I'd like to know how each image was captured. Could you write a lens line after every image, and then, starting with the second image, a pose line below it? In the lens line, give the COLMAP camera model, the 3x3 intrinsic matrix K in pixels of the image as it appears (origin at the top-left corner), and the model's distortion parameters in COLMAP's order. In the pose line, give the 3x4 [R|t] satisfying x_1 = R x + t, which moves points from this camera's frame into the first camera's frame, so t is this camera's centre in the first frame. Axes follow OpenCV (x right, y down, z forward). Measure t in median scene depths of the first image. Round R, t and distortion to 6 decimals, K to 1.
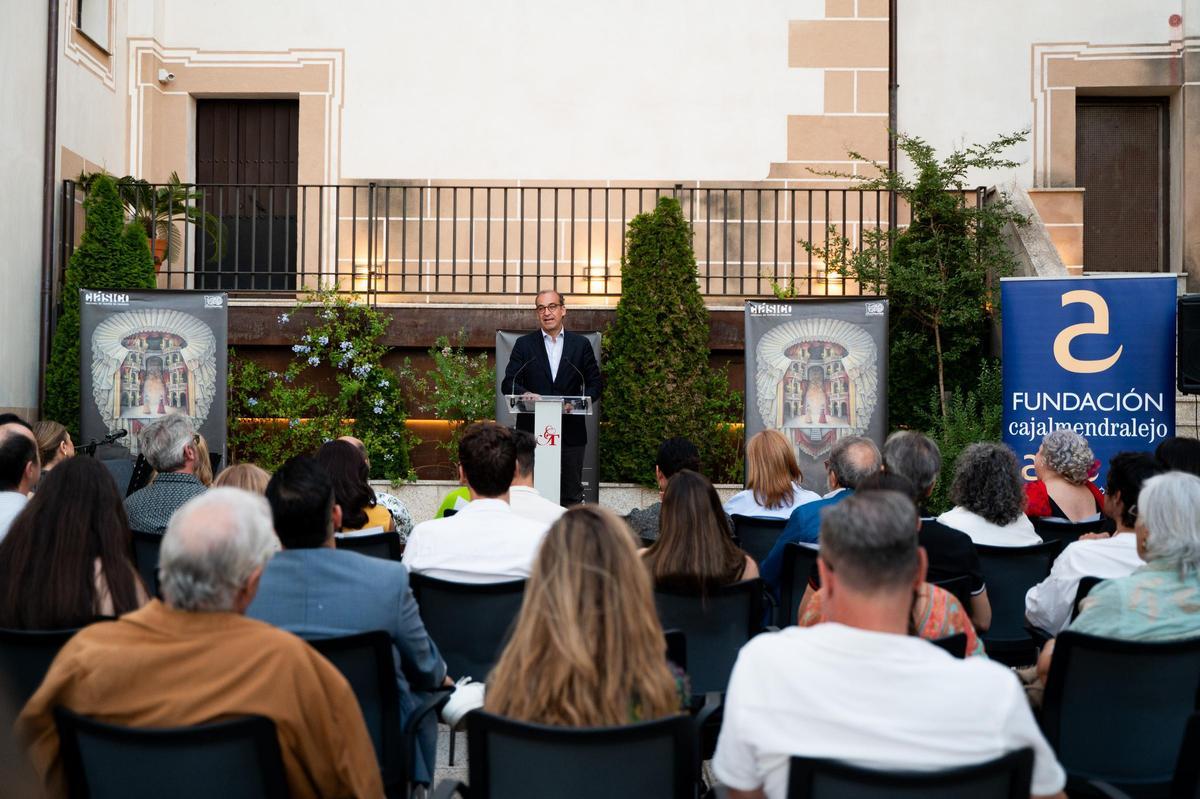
lens RADIAL K [[1573.4, 0, 592.6], [0, 1573.4, 394.7], [0, 0, 1]] dist [-0.006041, -0.032079]
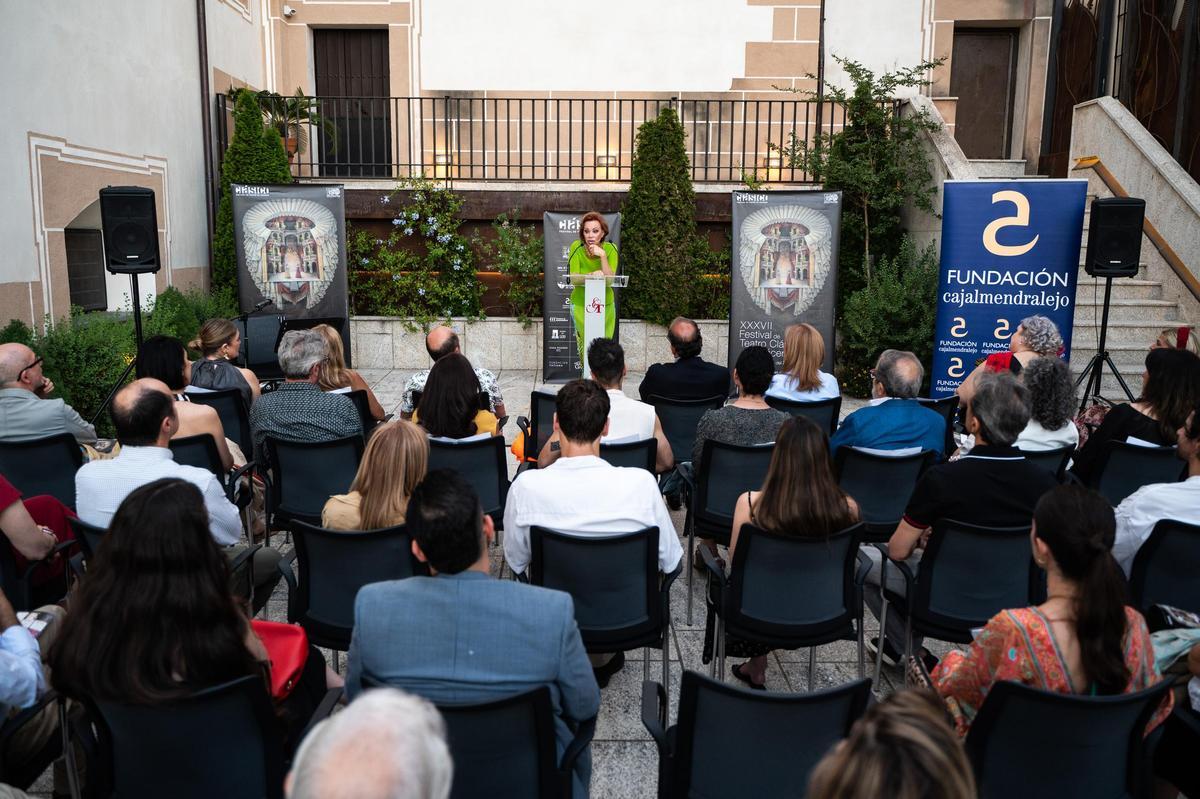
lens RADIAL K [[967.8, 0, 588.8], [0, 967.8, 400.7], [0, 0, 1]] dist [-0.000790, -0.002583]
pose [[0.999887, -0.004339, 0.014417, -0.032609], [0.001602, 0.982801, 0.184660, -0.031792], [-0.014970, -0.184616, 0.982697, 0.139105]]
